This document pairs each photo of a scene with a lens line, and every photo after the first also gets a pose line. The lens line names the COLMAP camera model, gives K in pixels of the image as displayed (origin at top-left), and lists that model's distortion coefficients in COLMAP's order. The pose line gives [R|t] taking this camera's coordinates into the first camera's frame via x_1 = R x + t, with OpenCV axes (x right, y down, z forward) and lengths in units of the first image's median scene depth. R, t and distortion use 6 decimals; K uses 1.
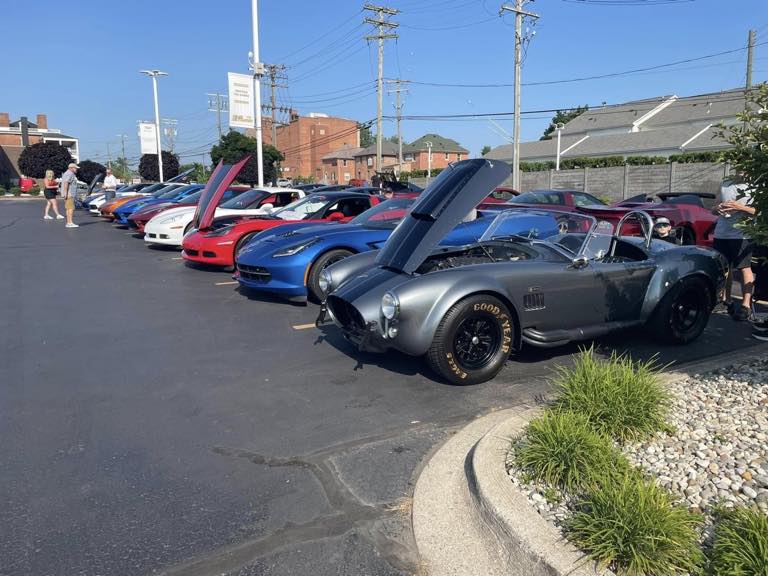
lens RADIAL K [[576.4, 0, 395.8], [0, 576.4, 281.9], [0, 0, 1]] dist [0.034457, -0.056842]
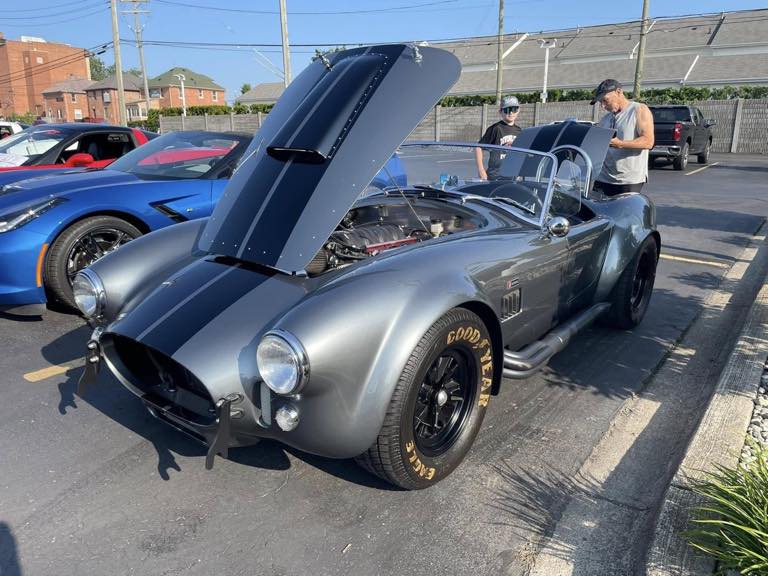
lens RADIAL K [[576.4, 0, 398.8], [0, 576.4, 285.0], [0, 0, 1]] dist [0.034457, -0.056842]
pose [[0.918295, -0.091490, 0.385181, -0.031942], [0.053203, 0.992624, 0.108934, -0.021076], [-0.392307, -0.079541, 0.916389, 0.206245]]
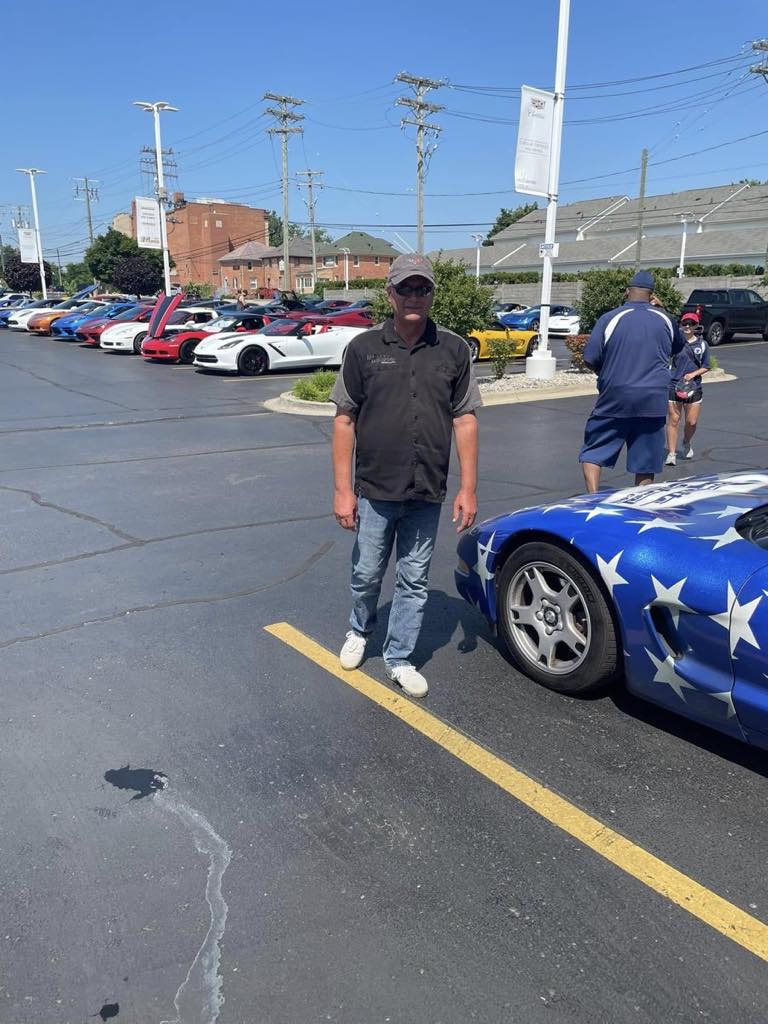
lens RADIAL K [[768.6, 0, 396.0], [0, 768.6, 514.8], [0, 0, 1]] dist [0.034457, -0.056842]
pose [[0.995749, -0.017449, 0.090442, 0.105148], [0.007149, 0.993571, 0.112982, 0.137174], [-0.091832, -0.111855, 0.989472, -1.049670]]
